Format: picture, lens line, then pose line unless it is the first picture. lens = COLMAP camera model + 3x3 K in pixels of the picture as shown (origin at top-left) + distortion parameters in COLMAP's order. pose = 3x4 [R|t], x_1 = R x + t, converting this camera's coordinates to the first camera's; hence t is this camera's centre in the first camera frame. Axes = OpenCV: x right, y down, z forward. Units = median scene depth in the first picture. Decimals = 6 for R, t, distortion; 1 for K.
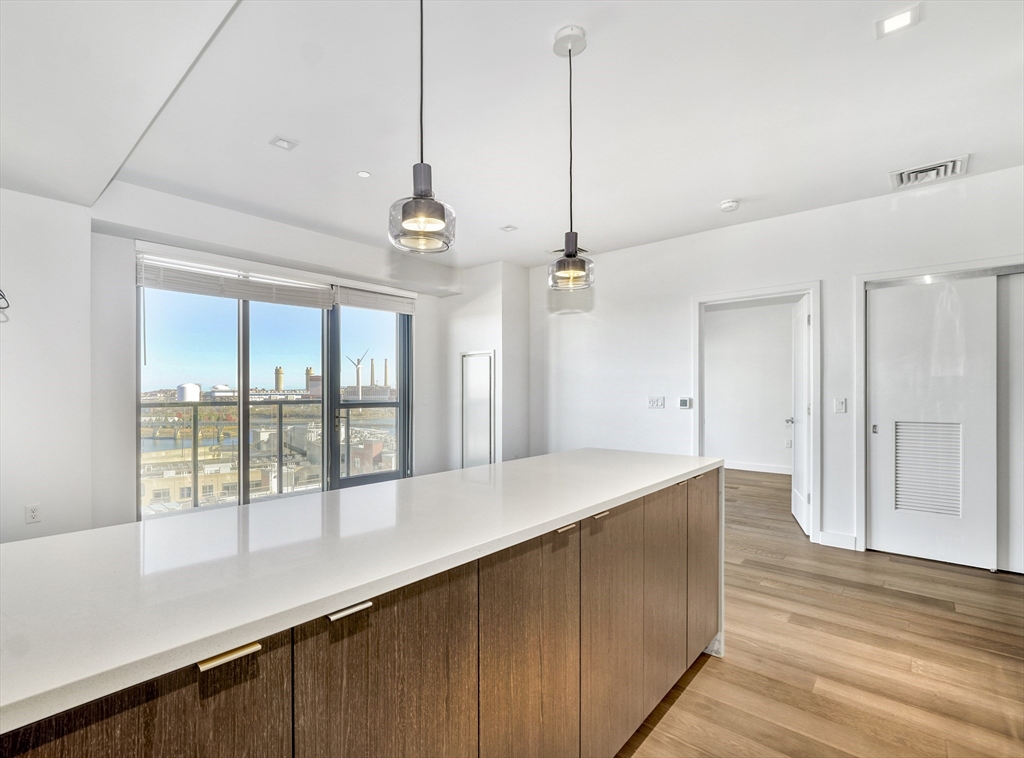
lens RADIAL K [[487.2, 0, 478.0], [0, 487.2, 391.9], [0, 0, 1]] dist [-0.000812, -0.000127]
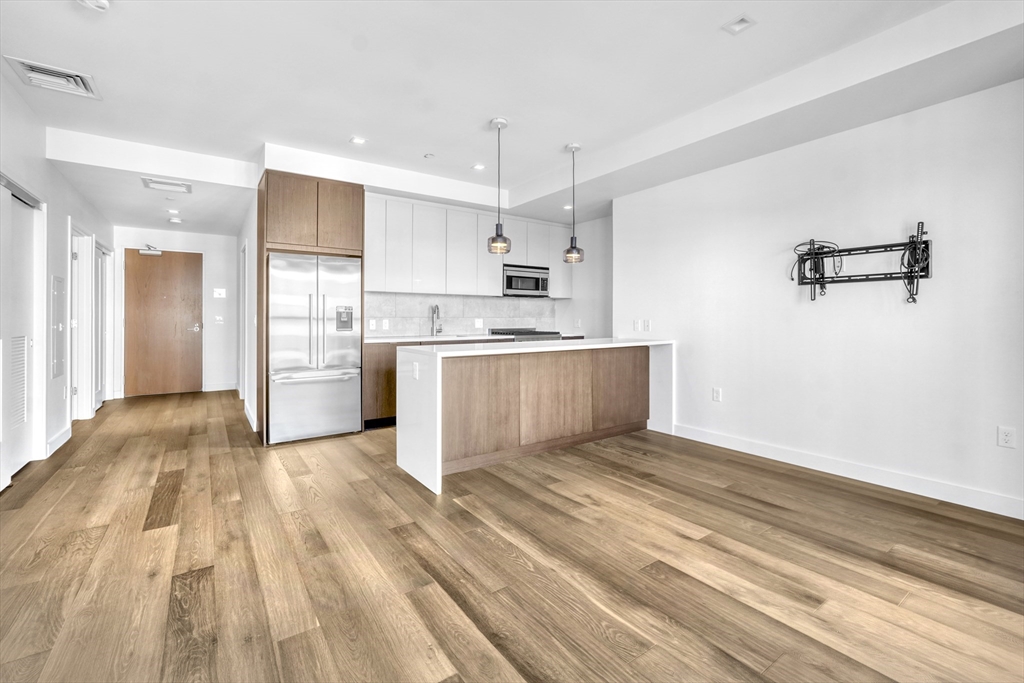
lens RADIAL K [[444.7, 0, 514.0], [0, 444.7, 316.0], [0, 0, 1]] dist [-0.000147, 0.000082]
pose [[-0.981151, 0.002436, 0.193230, -0.075195], [0.001510, 0.999987, -0.004940, 0.015039], [-0.193239, -0.004555, -0.981141, 0.938620]]
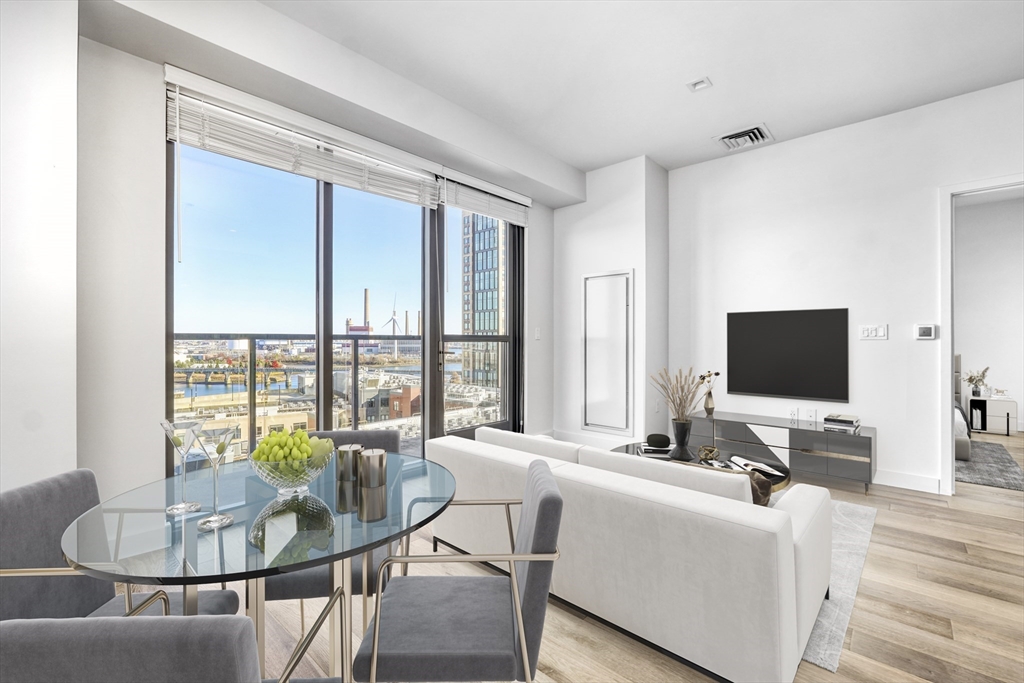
lens RADIAL K [[445.1, 0, 507.4], [0, 445.1, 342.3], [0, 0, 1]] dist [-0.002253, -0.000138]
pose [[0.999964, 0.001576, 0.008385, -0.171260], [-0.001599, 0.999995, 0.002683, 0.030149], [-0.008381, -0.002697, 0.999961, 0.273051]]
